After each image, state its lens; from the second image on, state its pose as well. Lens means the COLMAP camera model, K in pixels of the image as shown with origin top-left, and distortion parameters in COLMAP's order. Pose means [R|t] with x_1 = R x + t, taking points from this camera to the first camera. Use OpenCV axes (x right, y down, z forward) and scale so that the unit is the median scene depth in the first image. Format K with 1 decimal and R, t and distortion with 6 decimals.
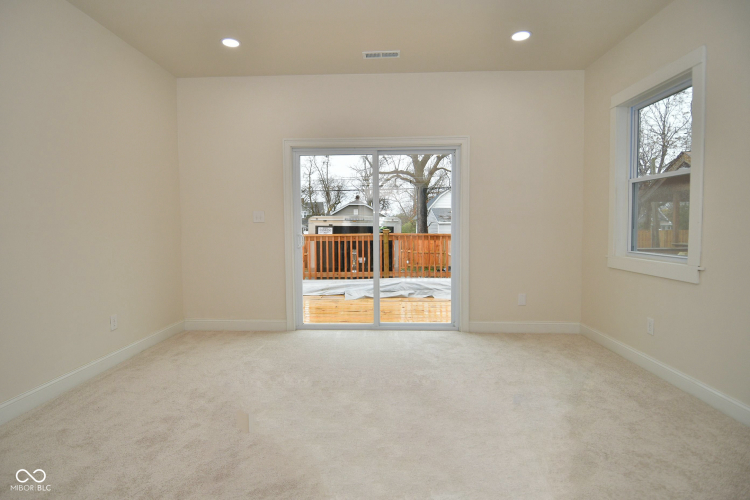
lens RADIAL K [[401.1, 0, 369.8], [0, 401.1, 240.6], [0, 0, 1]] dist [0.027099, -0.031841]
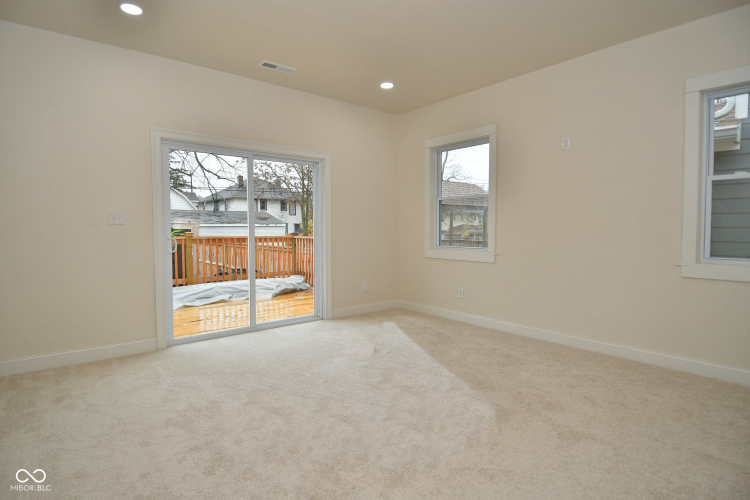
lens RADIAL K [[401.1, 0, 369.8], [0, 401.1, 240.6], [0, 0, 1]] dist [0.027099, -0.031841]
pose [[0.736820, -0.016673, 0.675883, -0.455505], [0.021863, 0.999761, 0.000829, -0.000847], [-0.675735, 0.014166, 0.737008, 0.053146]]
